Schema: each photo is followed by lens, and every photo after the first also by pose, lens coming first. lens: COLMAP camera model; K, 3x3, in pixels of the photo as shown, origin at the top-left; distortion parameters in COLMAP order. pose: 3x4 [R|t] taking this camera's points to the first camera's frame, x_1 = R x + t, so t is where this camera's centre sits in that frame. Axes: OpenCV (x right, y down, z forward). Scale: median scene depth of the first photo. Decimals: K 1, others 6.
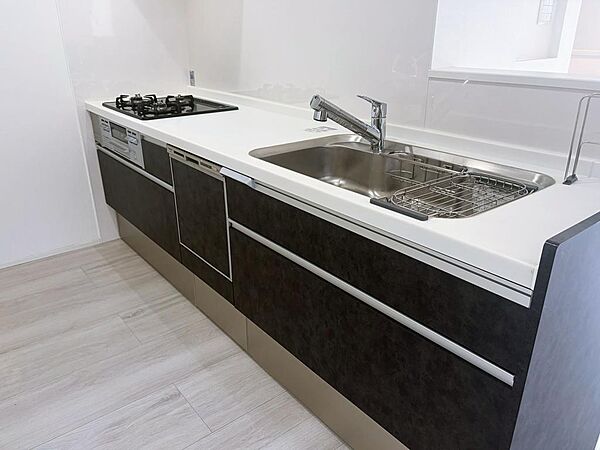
lens RADIAL K [[462.4, 0, 298.1], [0, 462.4, 227.0], [0, 0, 1]] dist [0.034862, -0.055852]
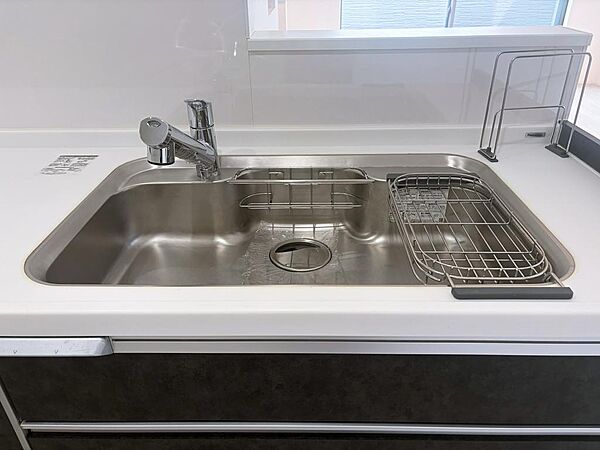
lens RADIAL K [[462.4, 0, 300.2], [0, 462.4, 223.6], [0, 0, 1]] dist [0.034862, -0.055852]
pose [[0.634851, -0.378083, 0.673809, -0.206517], [0.307151, 0.923718, 0.228918, -0.215320], [-0.708959, 0.061632, 0.702551, 0.481734]]
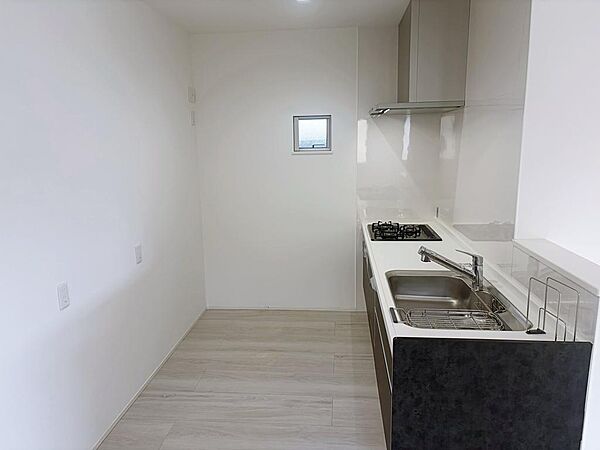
lens RADIAL K [[462.4, 0, 301.3], [0, 462.4, 226.4], [0, 0, 1]] dist [0.034862, -0.055852]
pose [[0.715607, 0.118390, -0.688398, 0.781289], [-0.252499, 0.962732, -0.096910, -0.069540], [0.651269, 0.243170, 0.718830, -0.458977]]
